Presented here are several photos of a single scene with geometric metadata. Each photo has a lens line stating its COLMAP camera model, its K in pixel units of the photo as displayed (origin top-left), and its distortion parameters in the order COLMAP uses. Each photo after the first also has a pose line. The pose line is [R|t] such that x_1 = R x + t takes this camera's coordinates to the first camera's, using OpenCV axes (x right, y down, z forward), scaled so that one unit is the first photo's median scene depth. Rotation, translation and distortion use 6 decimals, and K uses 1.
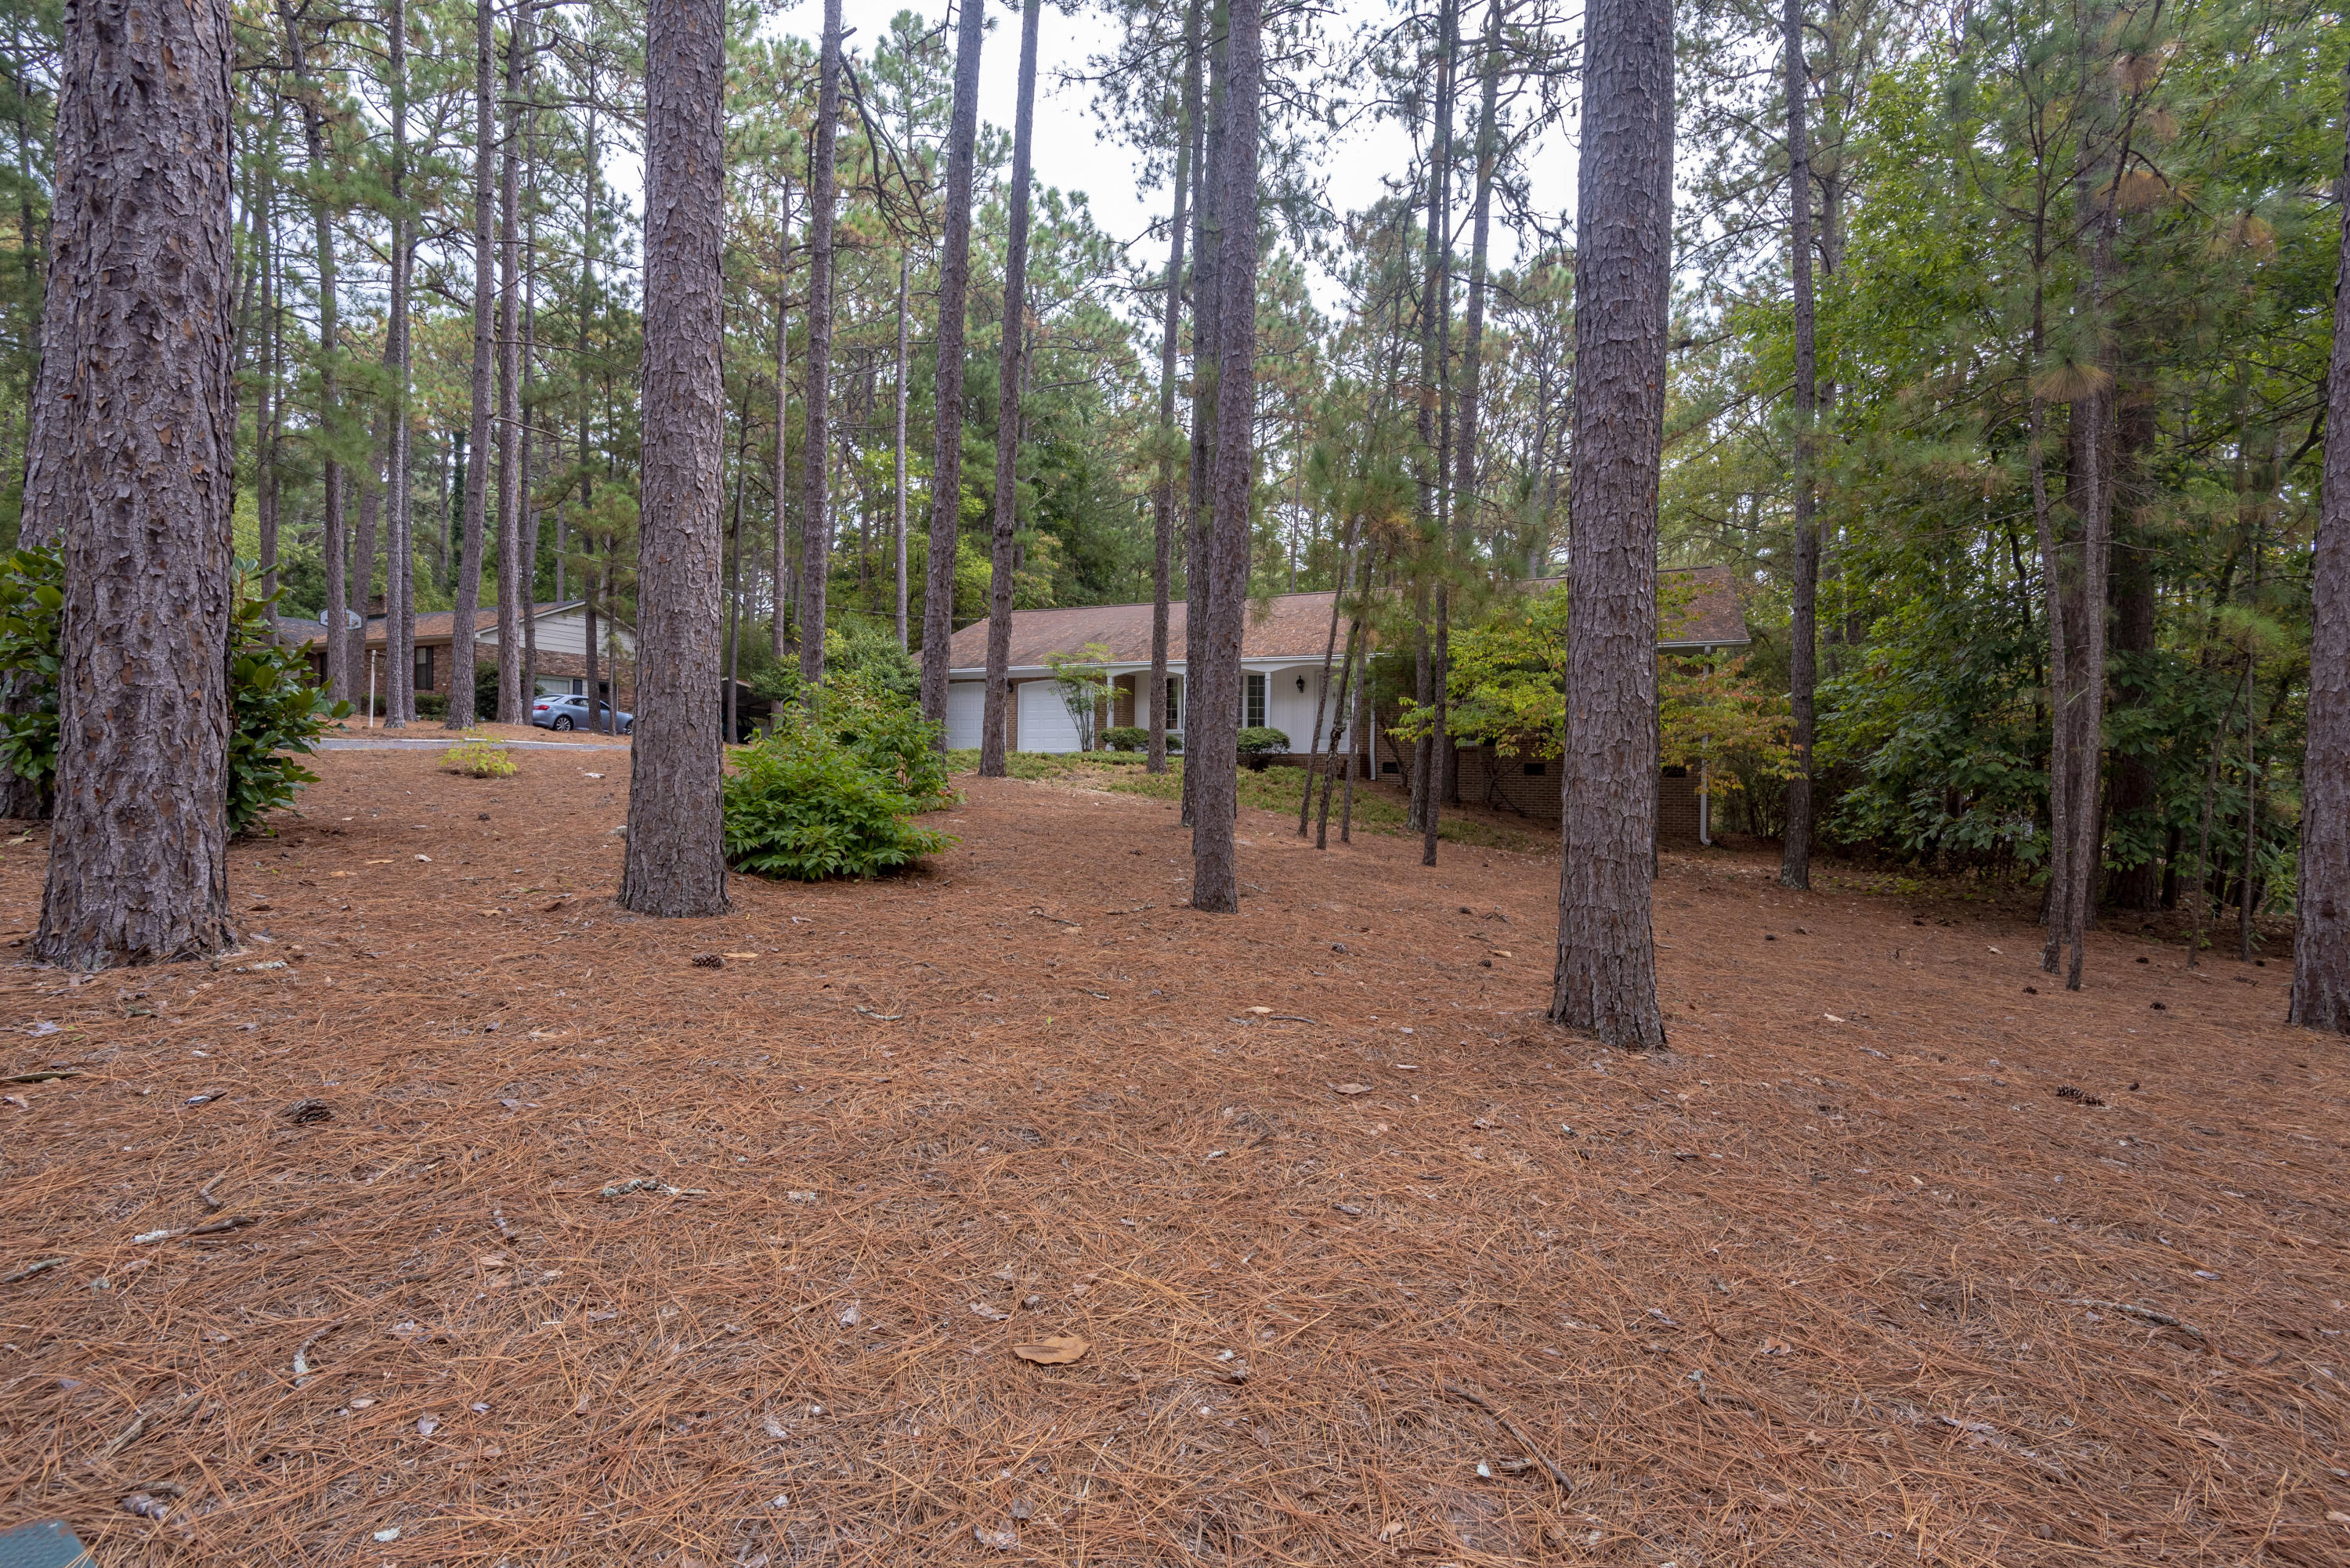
lens RADIAL K [[1071.9, 0, 1171.9], [0, 1071.9, 784.9], [0, 0, 1]] dist [-0.000715, -0.000085]
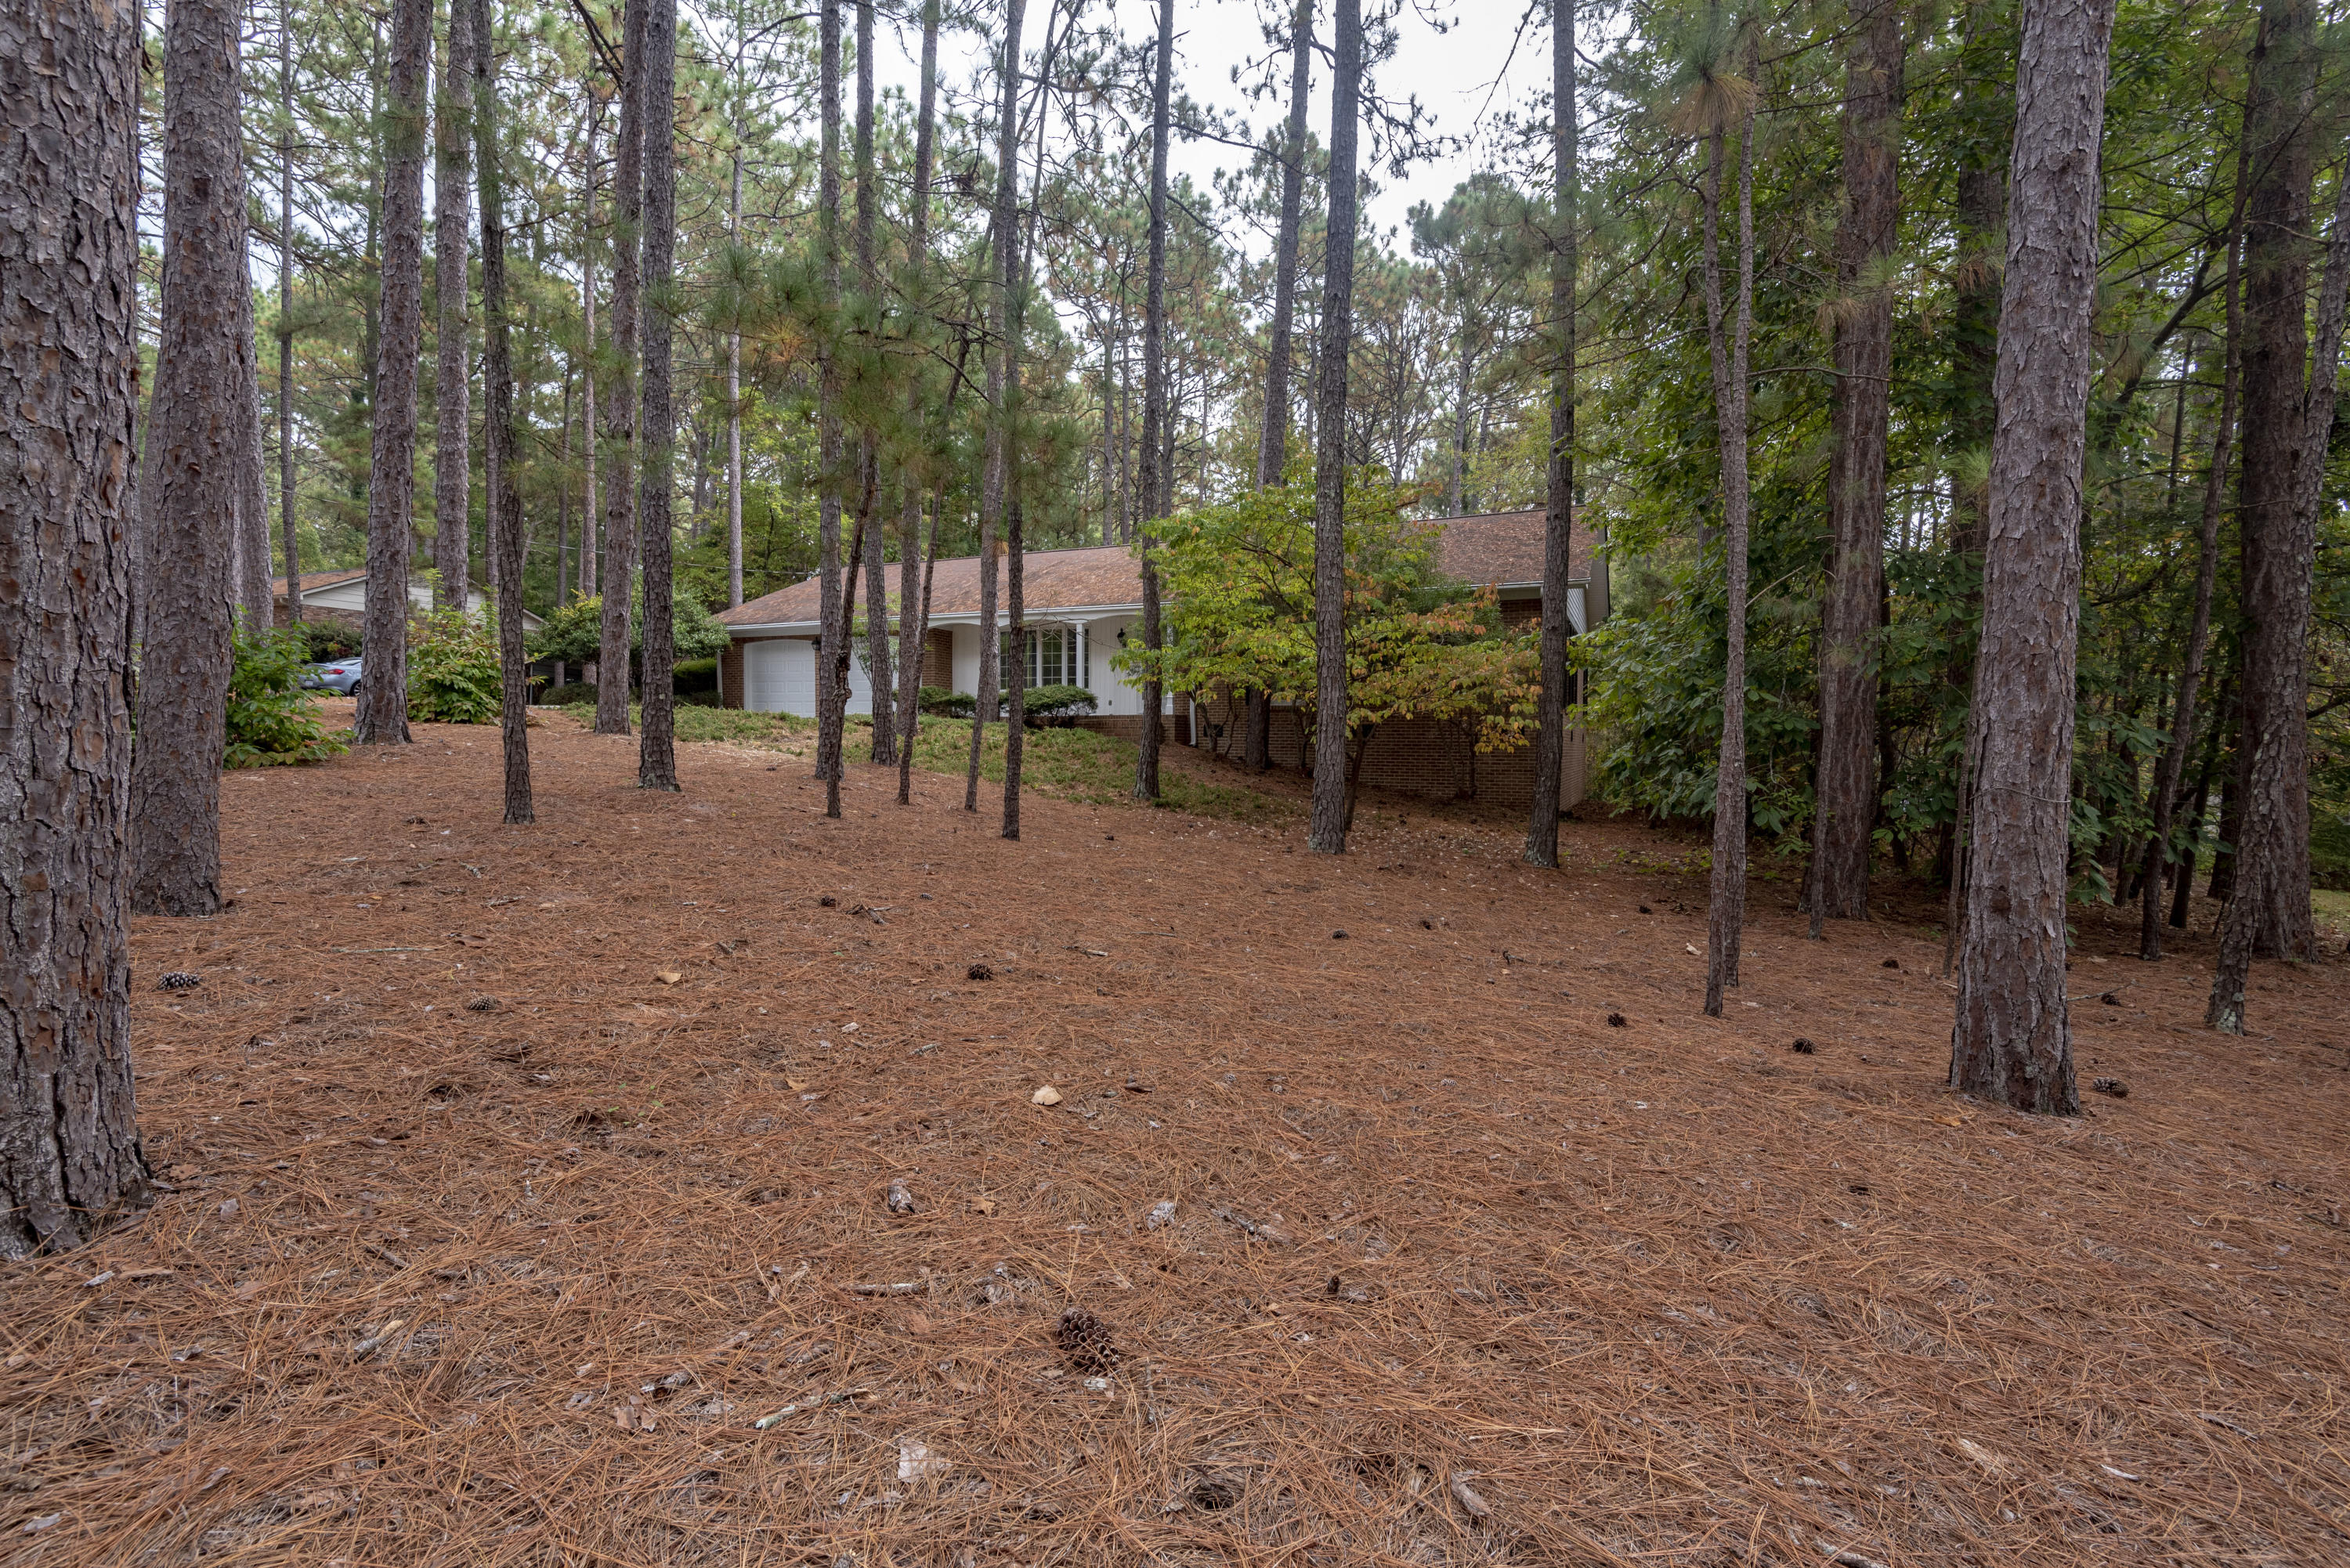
lens RADIAL K [[1071.9, 0, 1177.8], [0, 1071.9, 787.9], [0, 0, 1]] dist [-0.000715, -0.000085]
pose [[0.999995, -0.003269, 0.000035, 0.171053], [0.003268, 0.999741, 0.022502, 0.010459], [-0.000109, -0.022502, 0.999747, 0.110407]]
